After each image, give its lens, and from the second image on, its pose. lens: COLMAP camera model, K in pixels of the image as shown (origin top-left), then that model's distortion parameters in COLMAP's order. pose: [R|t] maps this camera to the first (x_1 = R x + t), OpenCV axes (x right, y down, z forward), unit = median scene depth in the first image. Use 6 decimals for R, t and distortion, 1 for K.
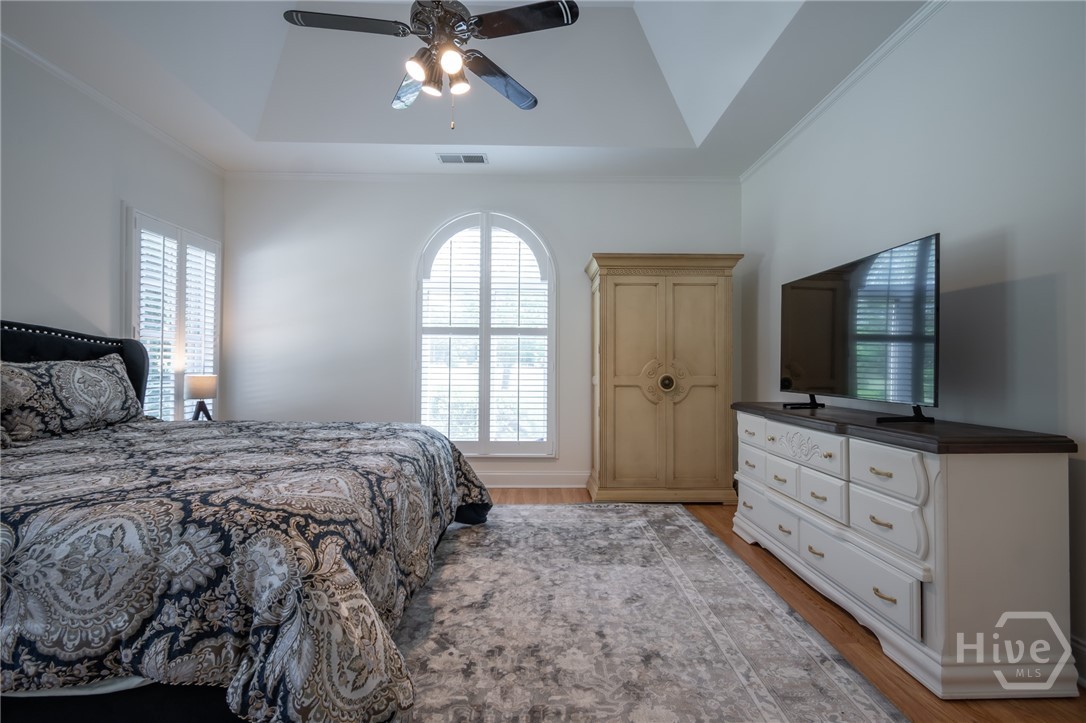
lens RADIAL K [[481.5, 0, 535.1], [0, 481.5, 364.1], [0, 0, 1]] dist [0.005439, -0.000878]
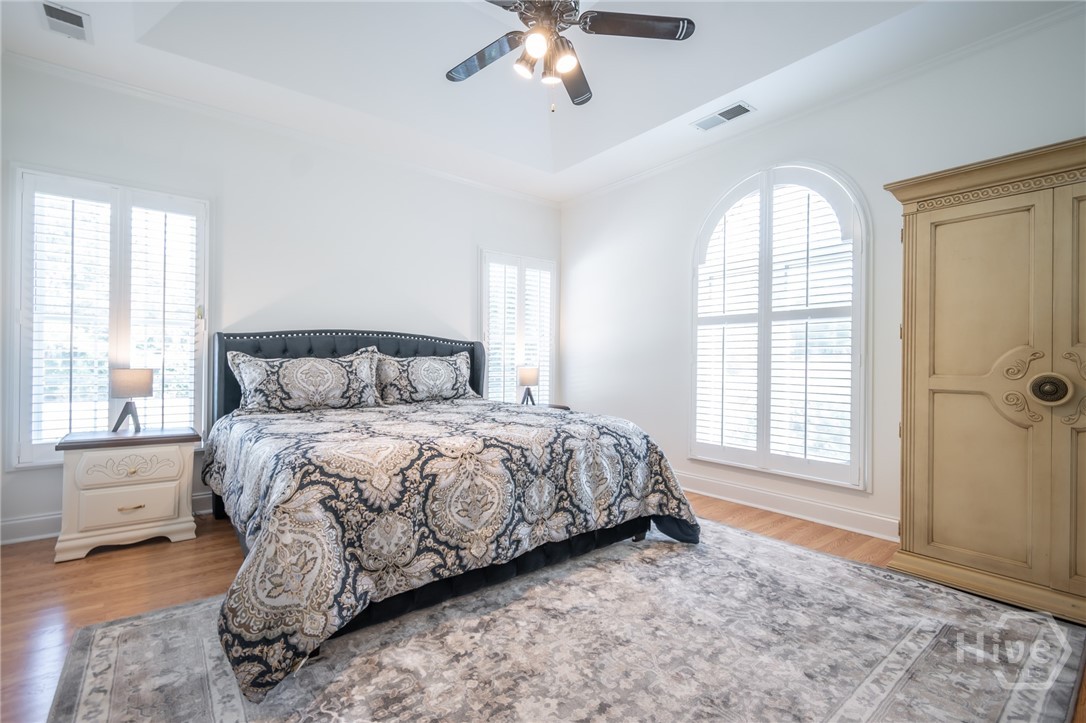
lens RADIAL K [[481.5, 0, 545.7], [0, 481.5, 363.9], [0, 0, 1]] dist [0.005439, -0.000878]
pose [[0.618255, 0.002374, -0.785974, 0.417754], [0.001416, 0.999990, 0.004134, 0.009387], [0.785977, -0.003668, 0.618245, 0.283829]]
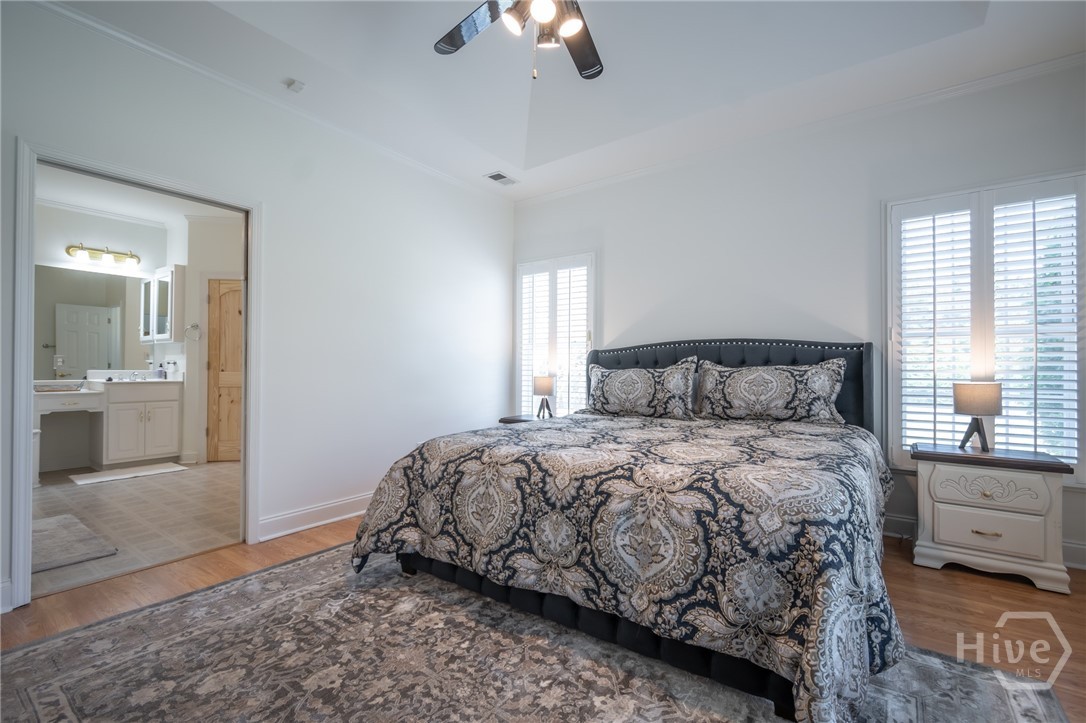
lens RADIAL K [[481.5, 0, 546.3], [0, 481.5, 361.4], [0, 0, 1]] dist [0.005439, -0.000878]
pose [[-0.596839, -0.015731, -0.802207, 0.338291], [0.001988, 0.999776, -0.021084, 0.006080], [0.802358, -0.014179, -0.596674, 1.090688]]
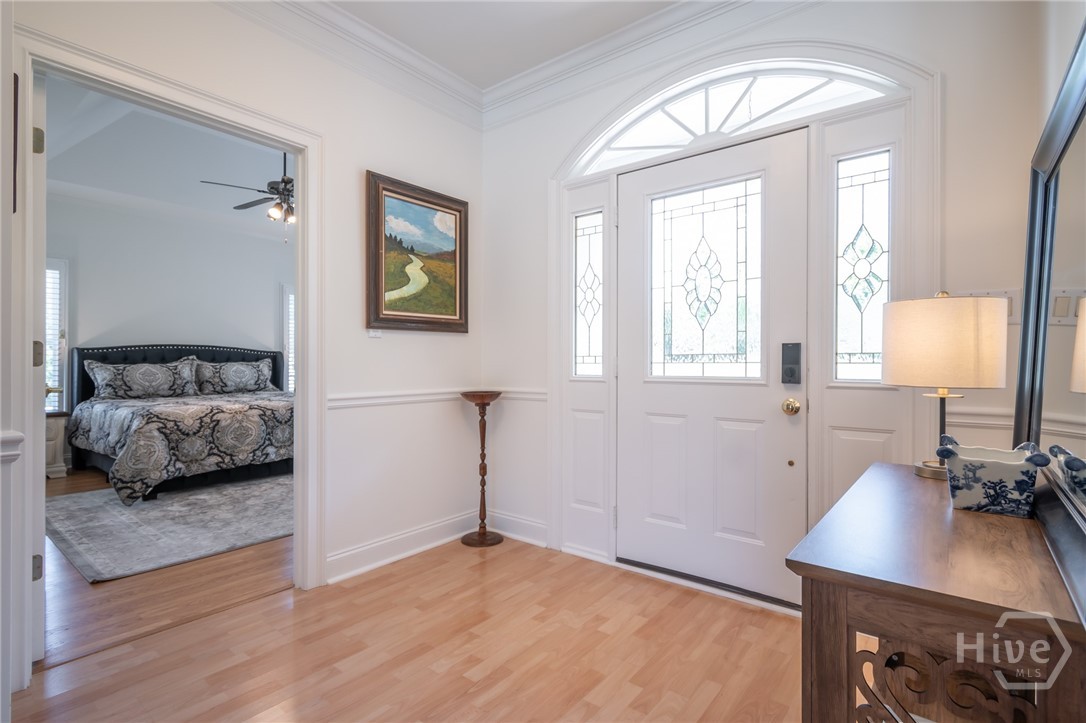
lens RADIAL K [[517.0, 0, 547.0], [0, 517.0, 363.7], [0, 0, 1]] dist [-0.000256, -0.000735]
pose [[0.779214, -0.004447, -0.626742, 1.428188], [0.007046, 0.999974, 0.001664, 0.005480], [0.626718, -0.005712, 0.779225, 0.018334]]
